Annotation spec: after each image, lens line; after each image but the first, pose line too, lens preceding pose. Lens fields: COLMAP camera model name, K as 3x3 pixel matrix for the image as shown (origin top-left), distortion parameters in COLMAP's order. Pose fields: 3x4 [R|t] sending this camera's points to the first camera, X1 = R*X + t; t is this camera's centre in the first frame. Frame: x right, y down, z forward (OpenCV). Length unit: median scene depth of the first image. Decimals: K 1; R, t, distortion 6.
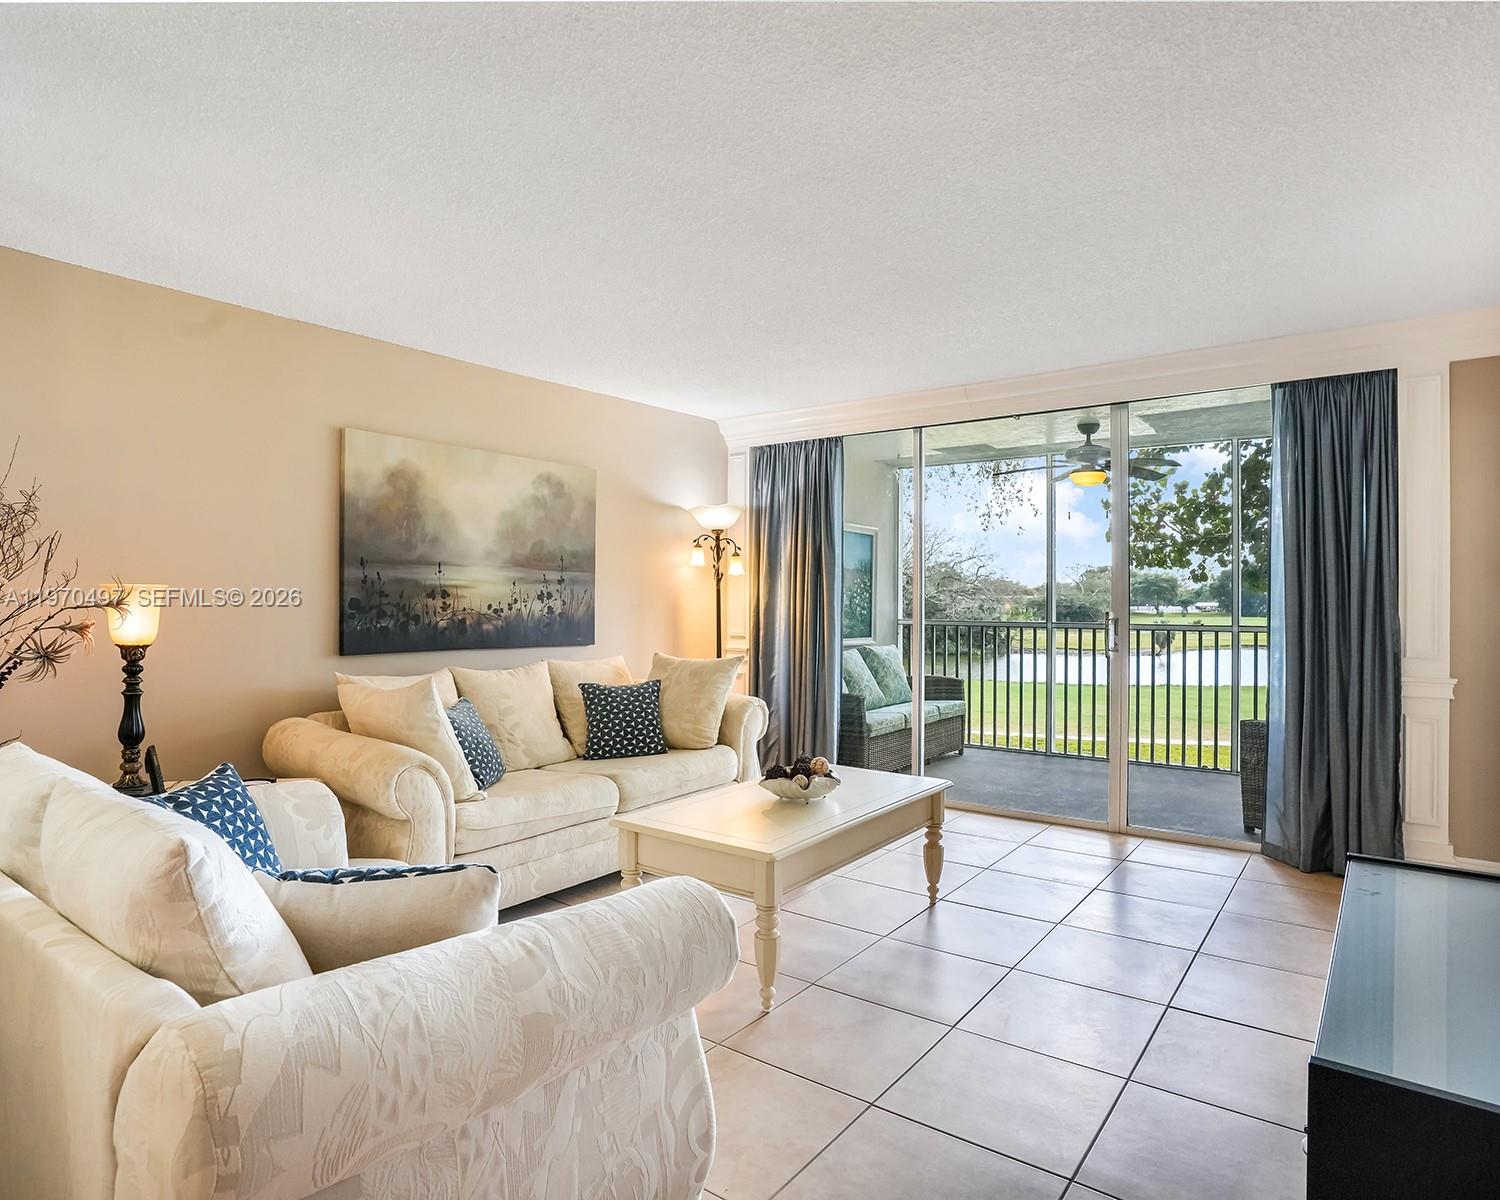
lens RADIAL K [[878.3, 0, 743.5], [0, 878.3, 592.7], [0, 0, 1]] dist [-0.033974, 0.001393]
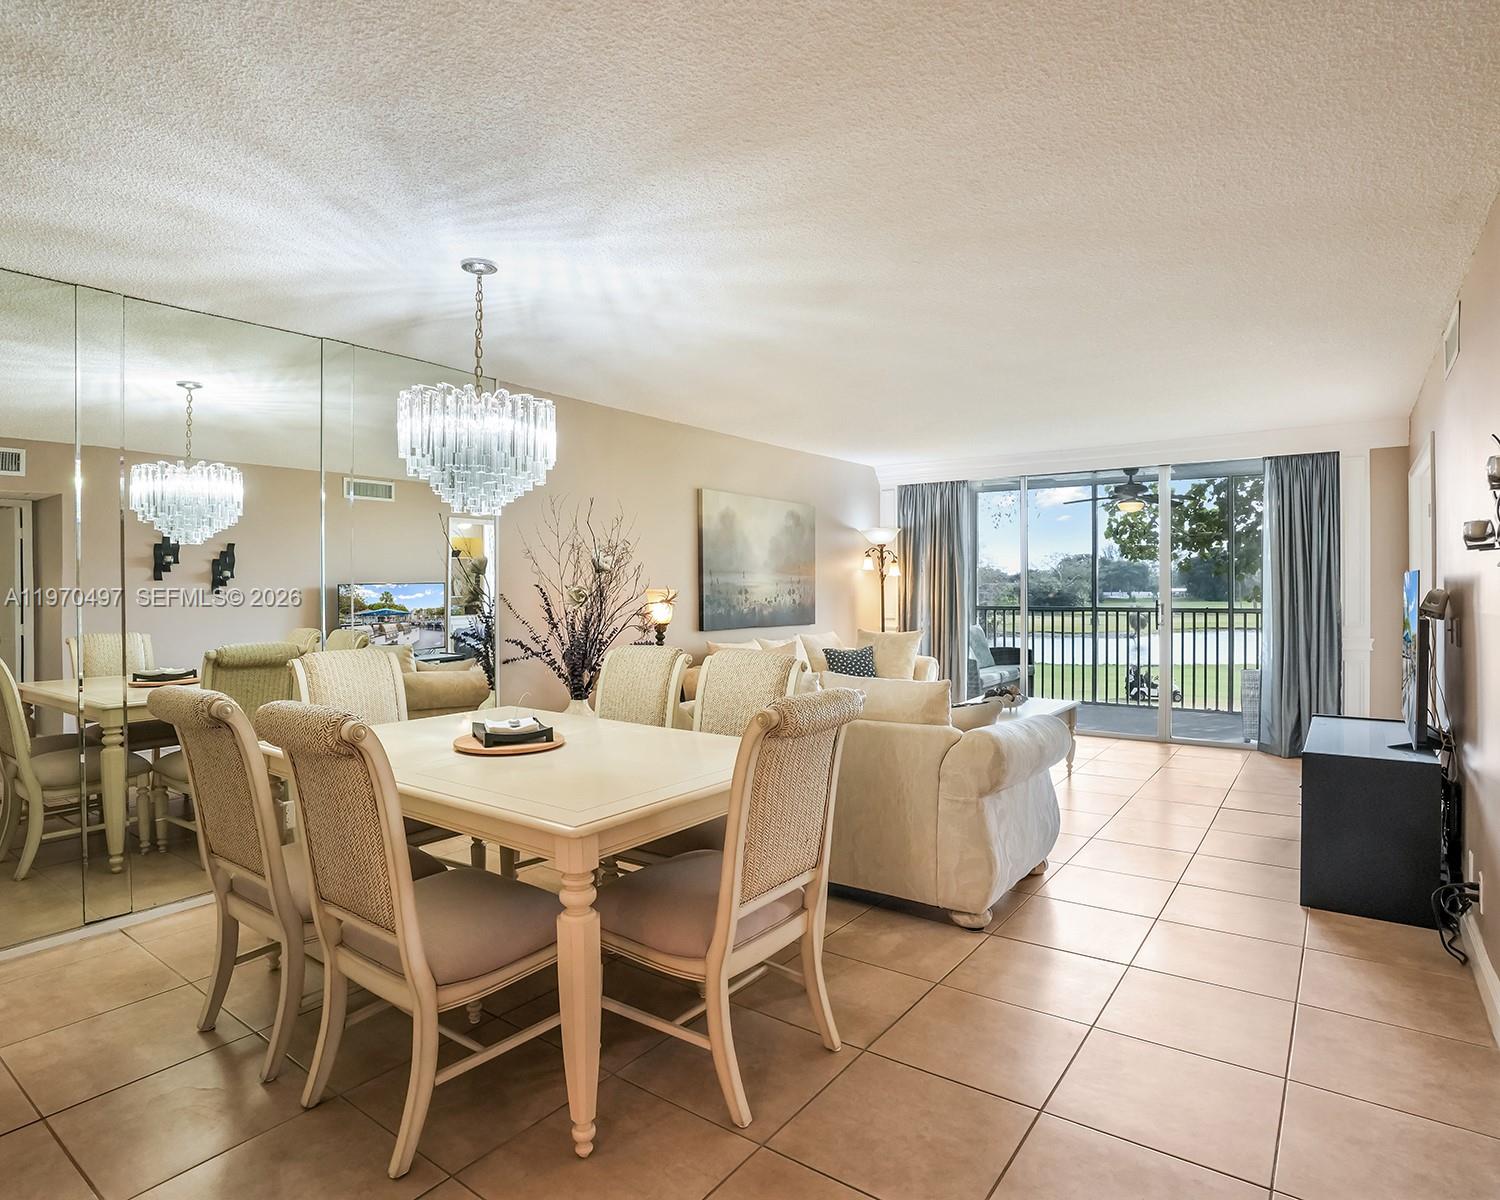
lens RADIAL K [[845.0, 0, 759.6], [0, 845.0, 589.4], [0, 0, 1]] dist [-0.031302, -0.000869]
pose [[0.999529, -0.006577, 0.029965, -0.271747], [0.006289, 0.999933, 0.009688, -0.012697], [-0.030026, -0.009495, 0.999504, -0.380755]]
